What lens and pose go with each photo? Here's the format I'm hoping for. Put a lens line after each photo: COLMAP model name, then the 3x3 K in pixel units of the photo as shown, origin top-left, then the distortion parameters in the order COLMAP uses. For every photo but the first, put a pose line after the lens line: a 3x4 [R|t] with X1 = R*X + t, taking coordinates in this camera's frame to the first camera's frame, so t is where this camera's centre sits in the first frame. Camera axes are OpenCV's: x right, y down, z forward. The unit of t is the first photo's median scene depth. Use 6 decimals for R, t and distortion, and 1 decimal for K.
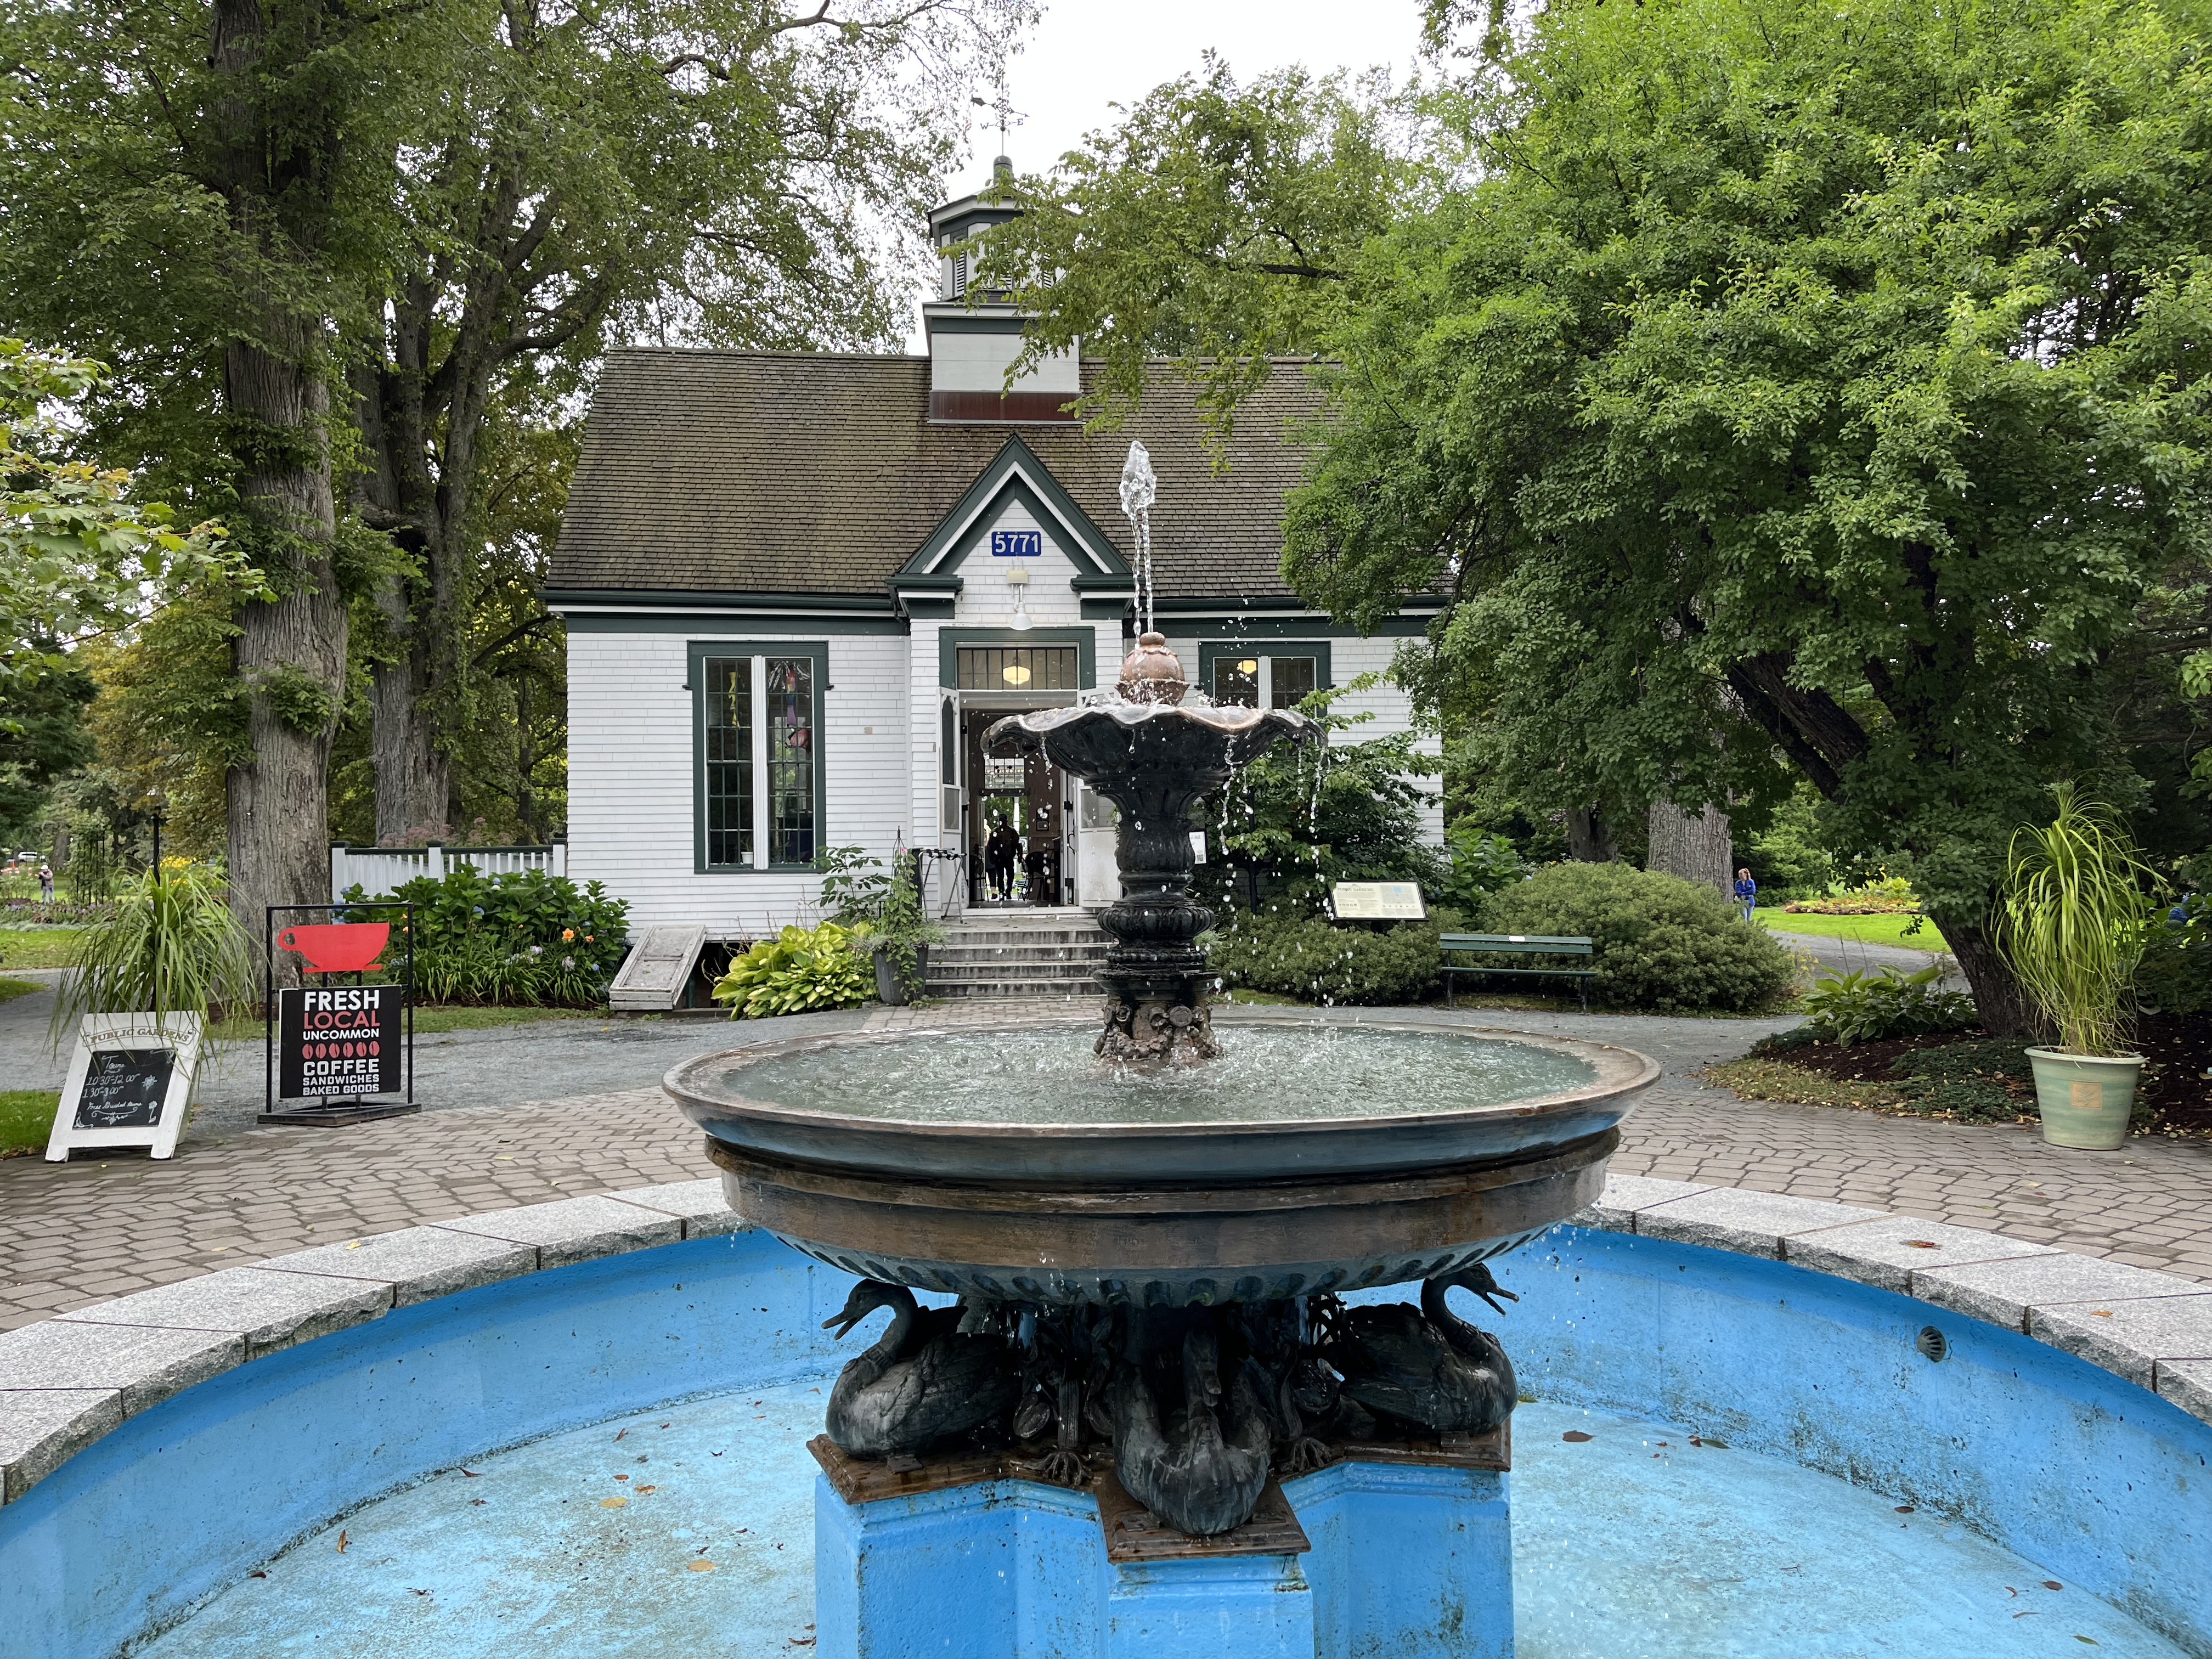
lens RADIAL K [[1658.4, 0, 1123.0], [0, 1658.4, 839.3], [0, 0, 1]] dist [0.088737, -0.001097]
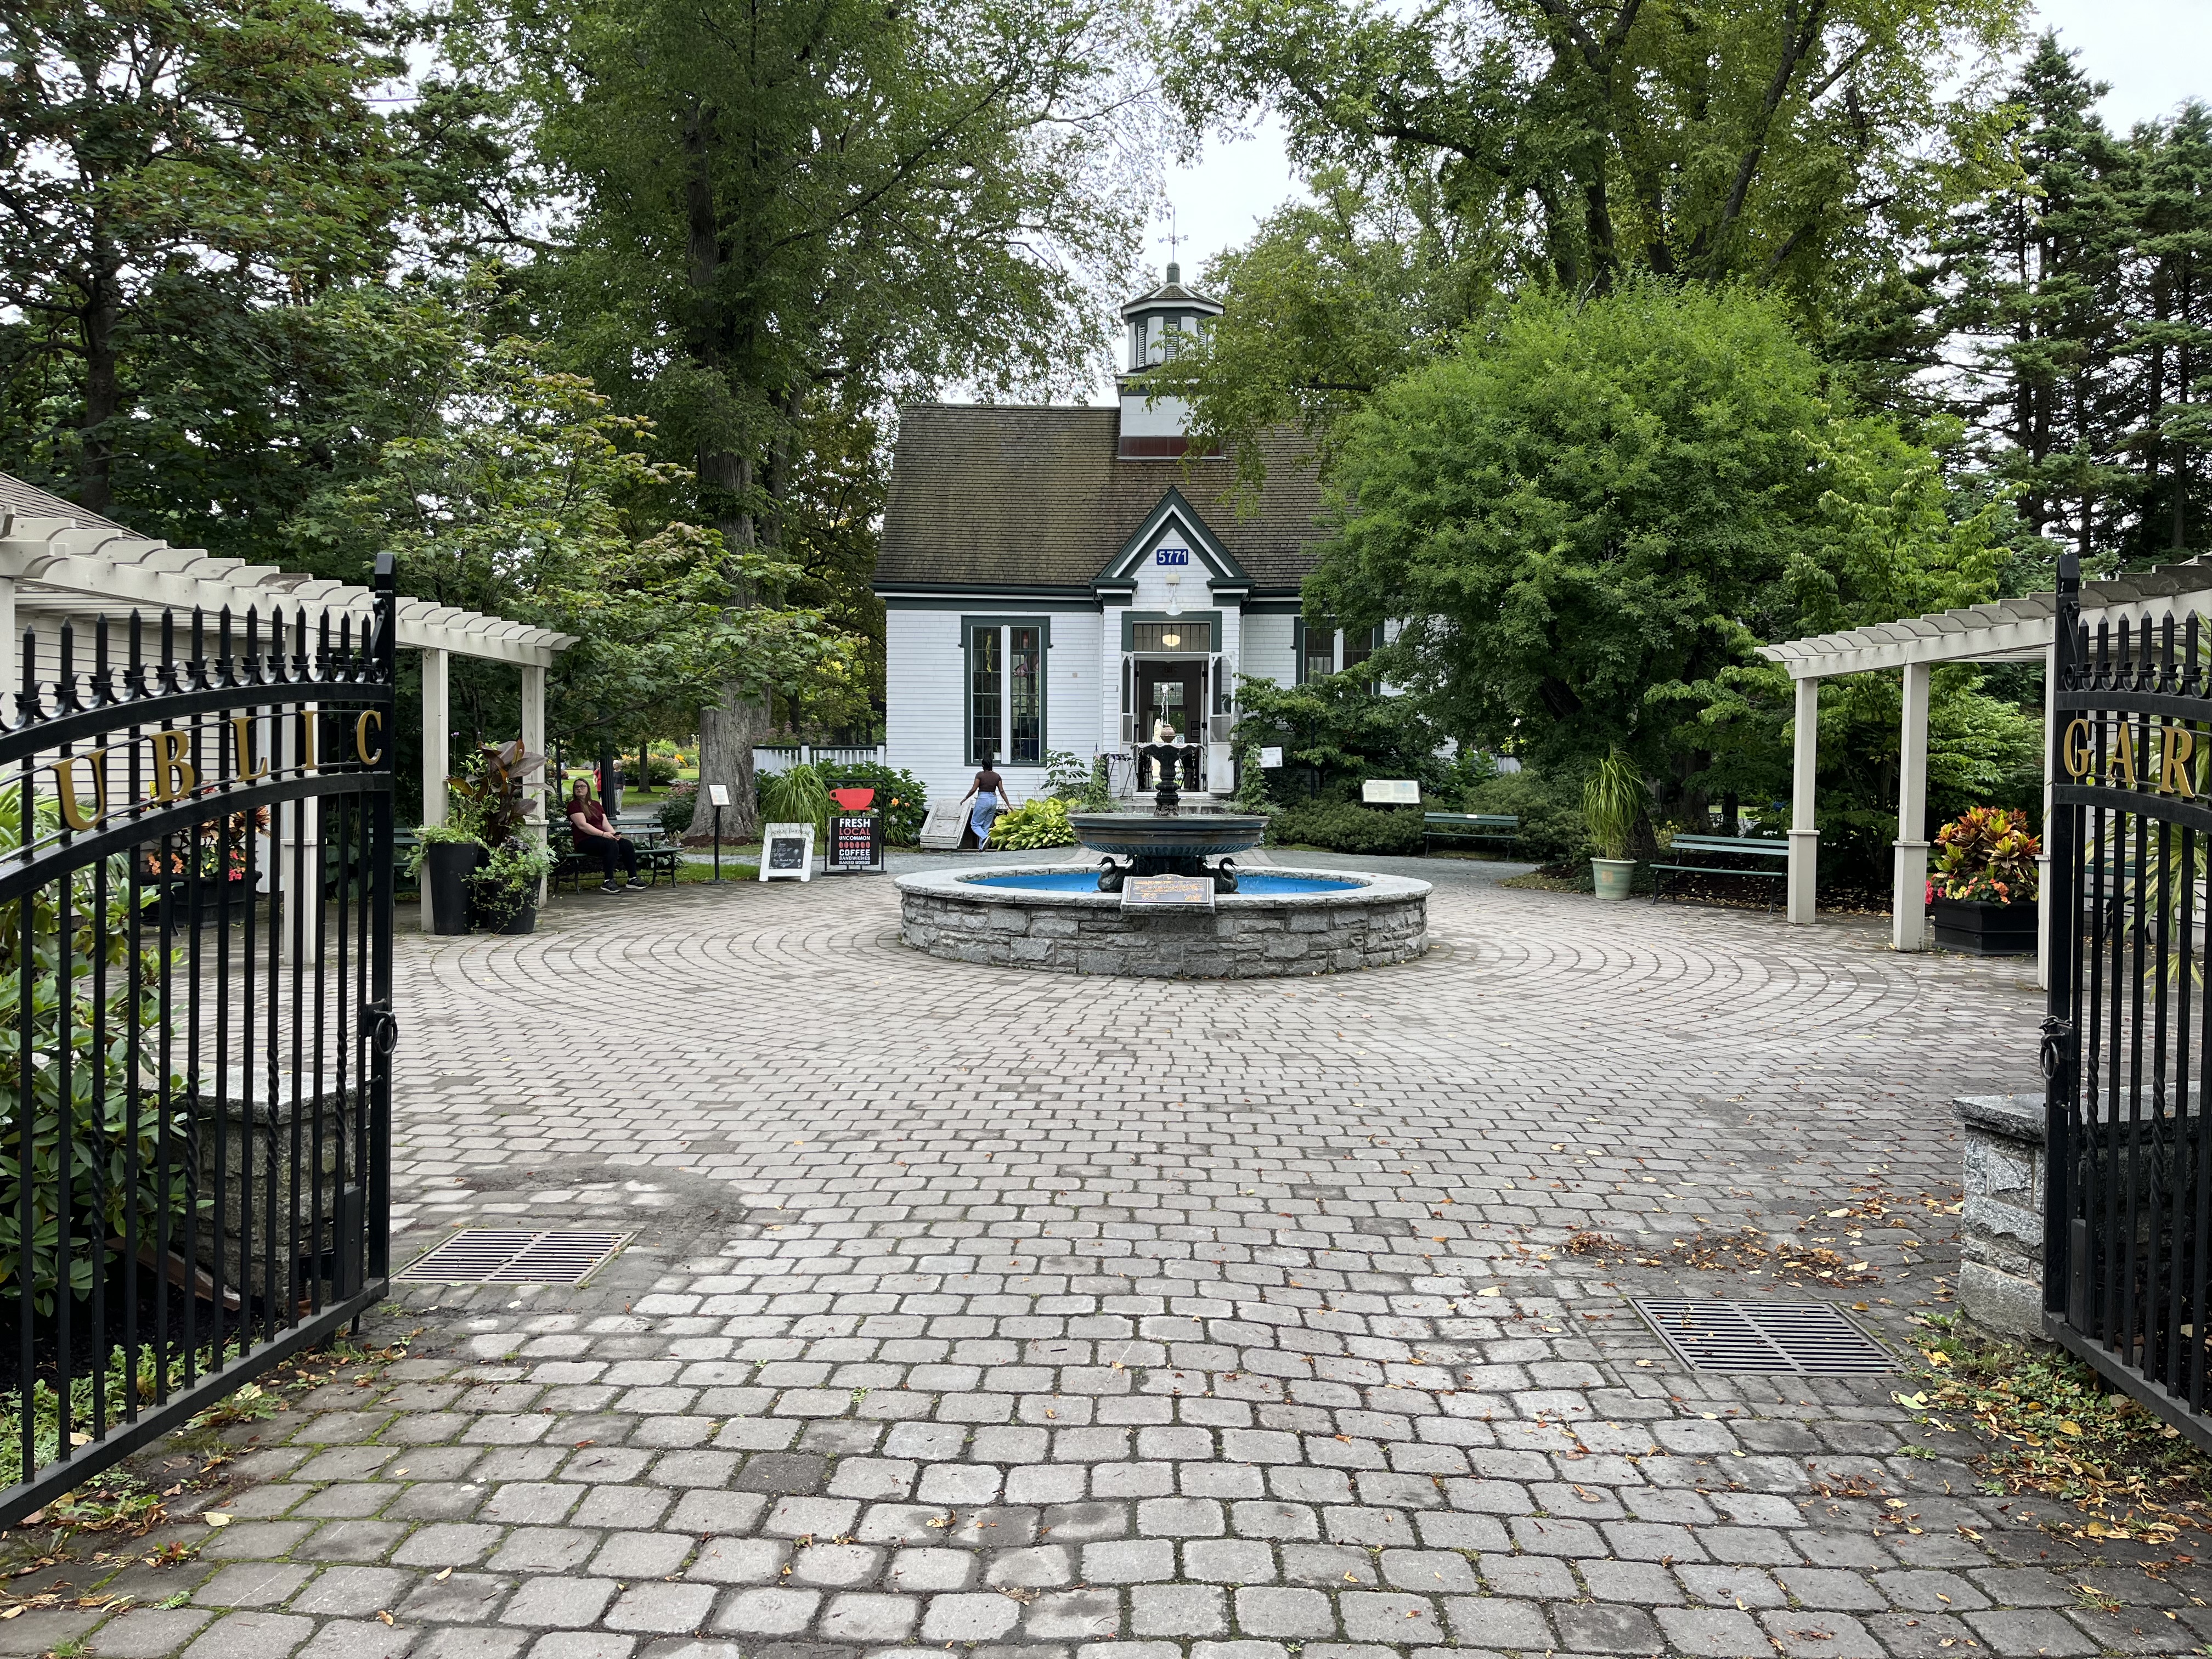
lens RADIAL K [[1658.4, 0, 1123.0], [0, 1658.4, 839.3], [0, 0, 1]] dist [0.088737, -0.001097]
pose [[0.994087, 0.024241, -0.105843, 0.060591], [-0.017301, 0.997670, 0.066000, -0.016795], [0.107196, -0.063779, 0.992190, -0.560620]]
